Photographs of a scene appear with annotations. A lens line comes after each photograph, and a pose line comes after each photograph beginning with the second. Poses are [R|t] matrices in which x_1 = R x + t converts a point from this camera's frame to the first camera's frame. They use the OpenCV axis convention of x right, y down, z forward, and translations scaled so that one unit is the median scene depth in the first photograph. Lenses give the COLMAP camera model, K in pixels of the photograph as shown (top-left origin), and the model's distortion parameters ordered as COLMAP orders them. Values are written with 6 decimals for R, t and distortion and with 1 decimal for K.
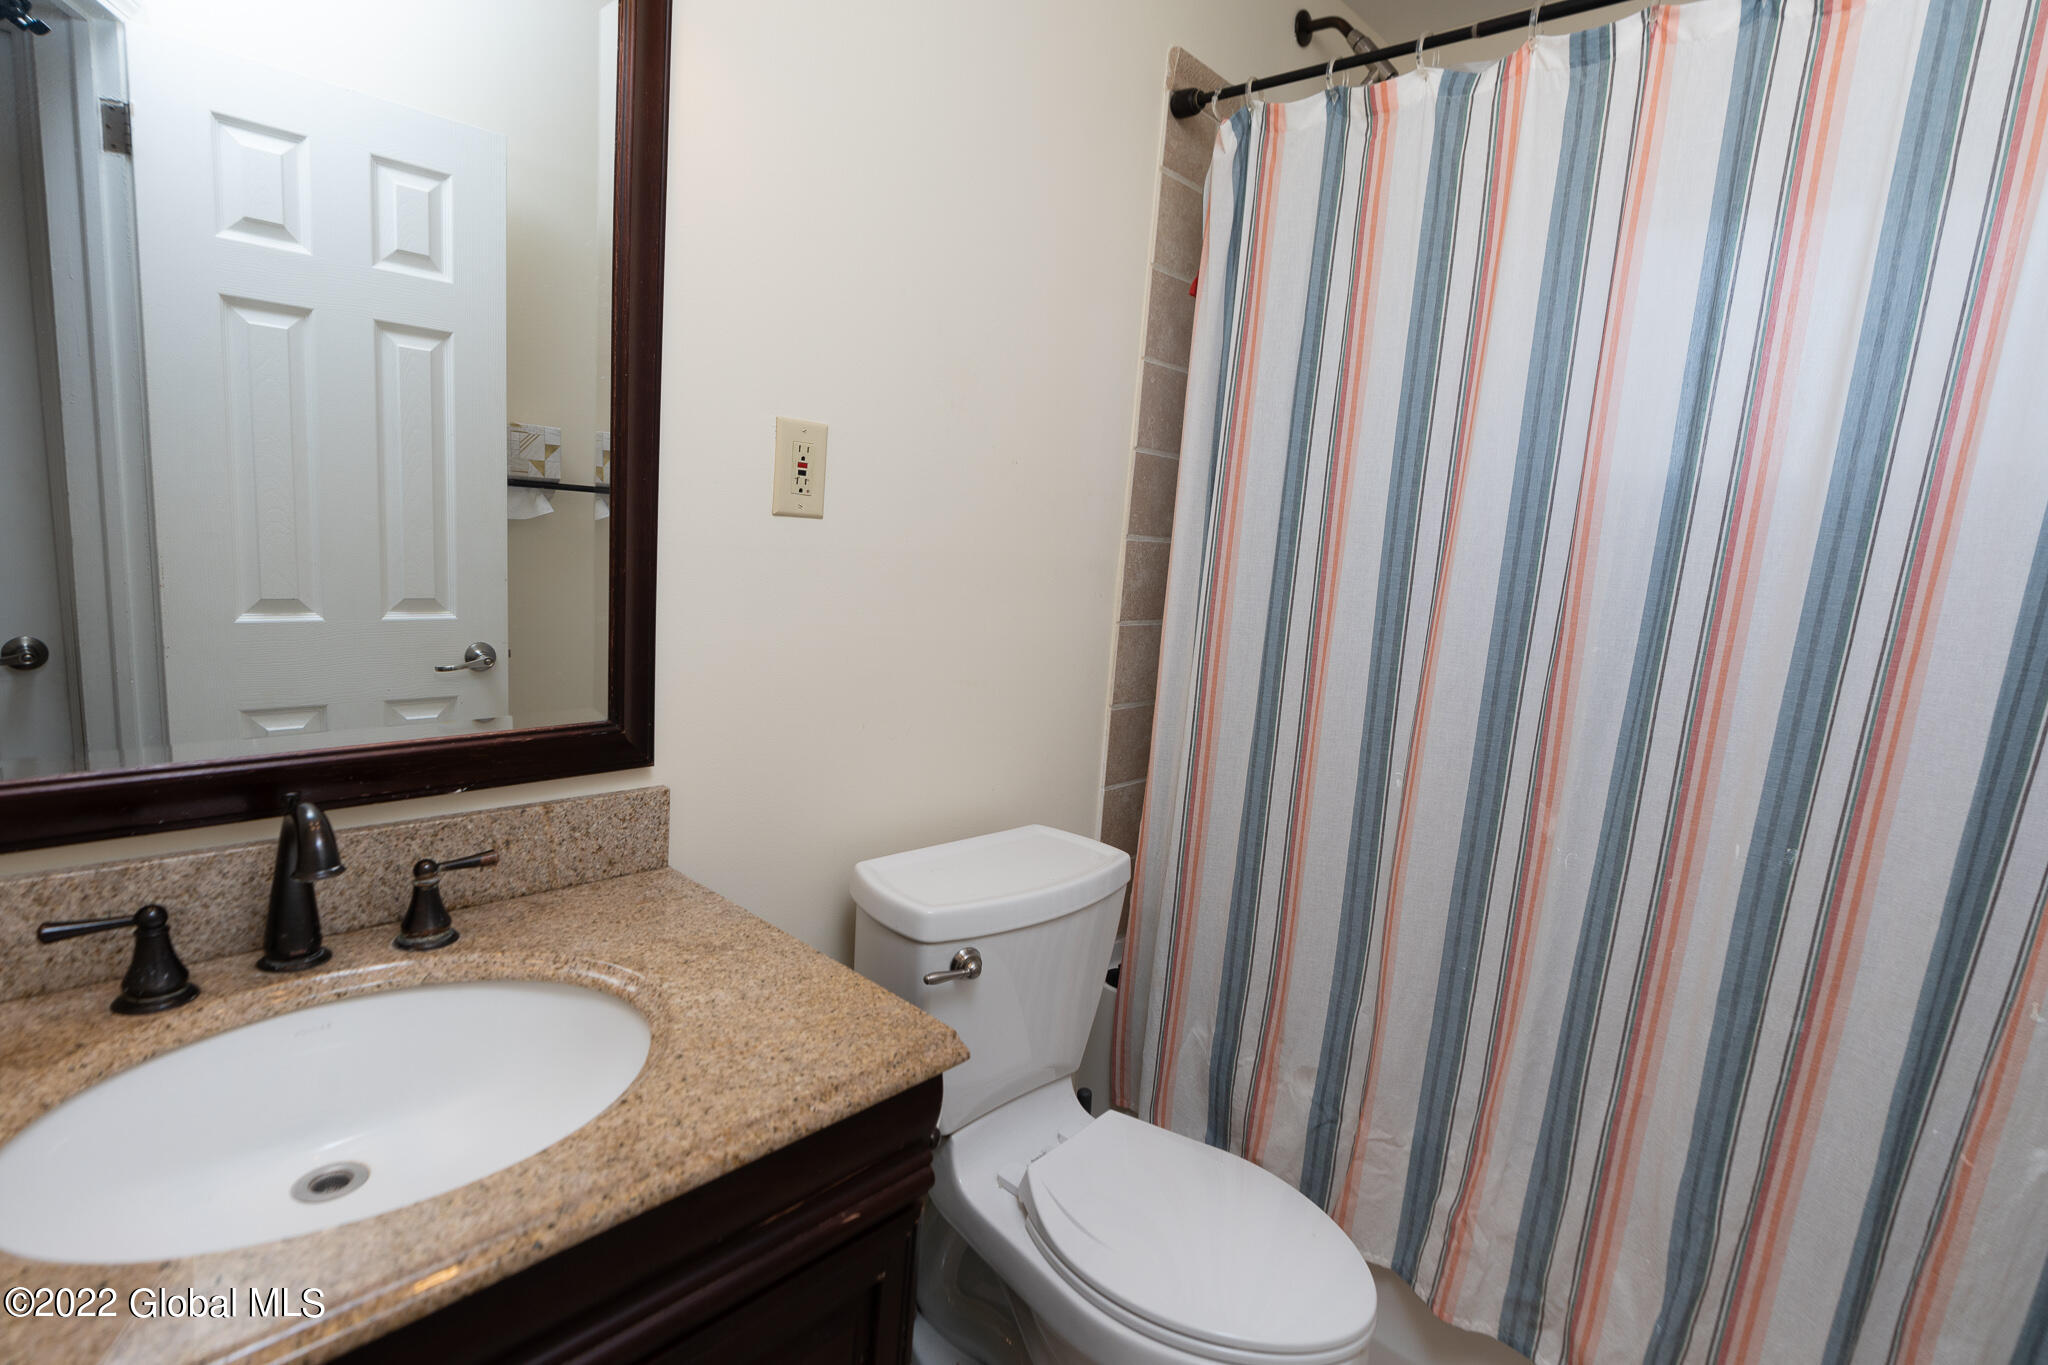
lens RADIAL K [[996.6, 0, 1024.0], [0, 996.6, 682.5], [0, 0, 1]] dist [-0.000458, -0.000197]
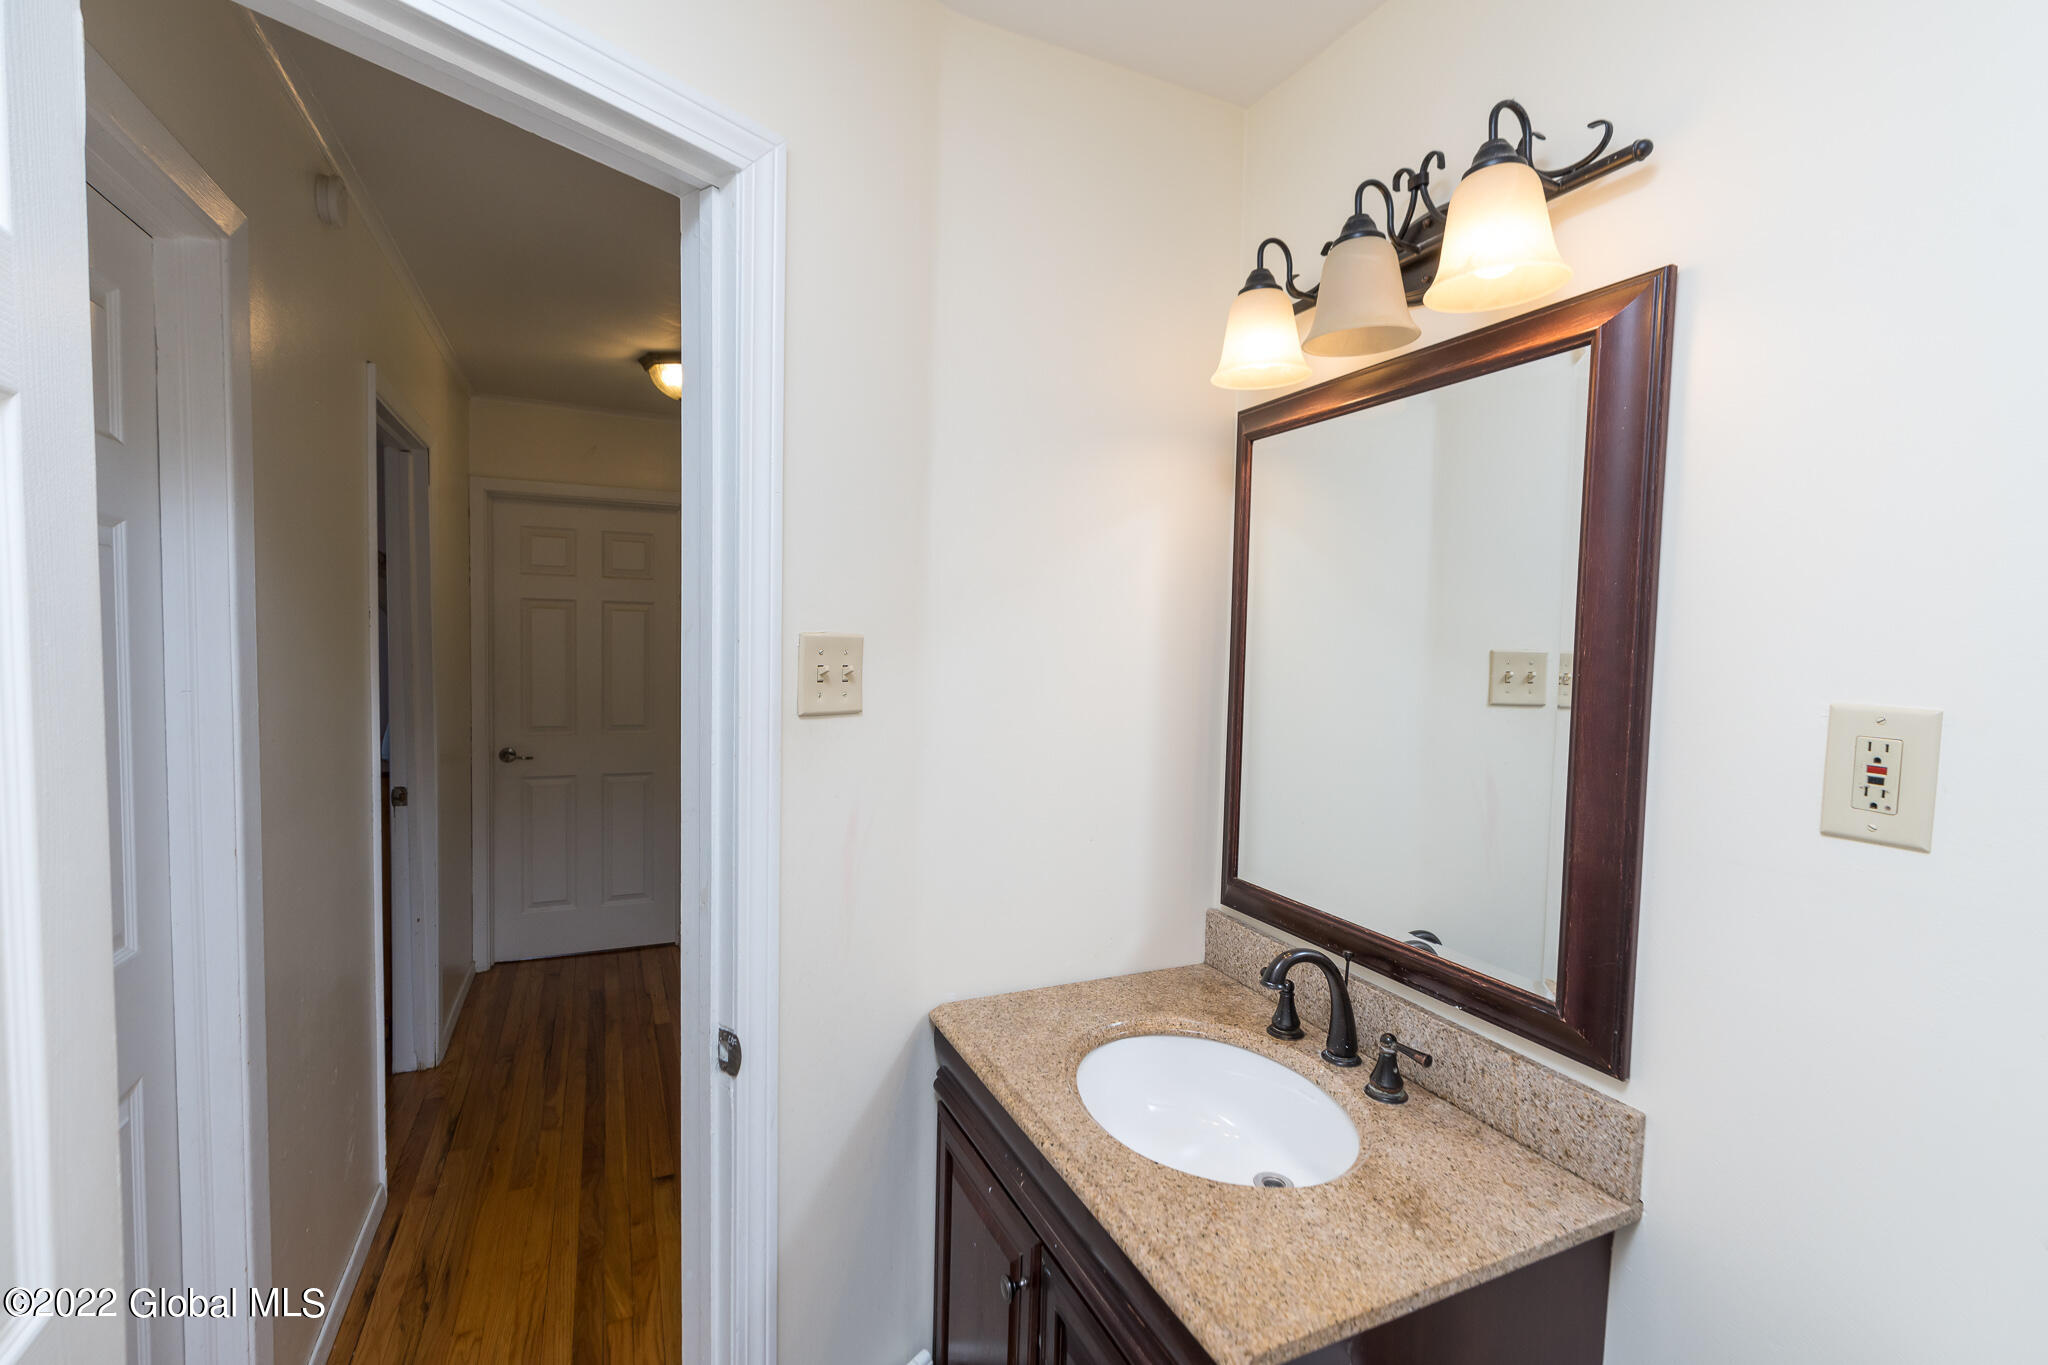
lens RADIAL K [[921.2, 0, 1024.0], [0, 921.2, 682.5], [0, 0, 1]] dist [0.004228, 0.000380]
pose [[-0.364438, -0.039372, -0.930395, 0.629097], [-0.206234, 0.977709, 0.039408, -0.193326], [0.908104, 0.206241, -0.364434, 0.733092]]
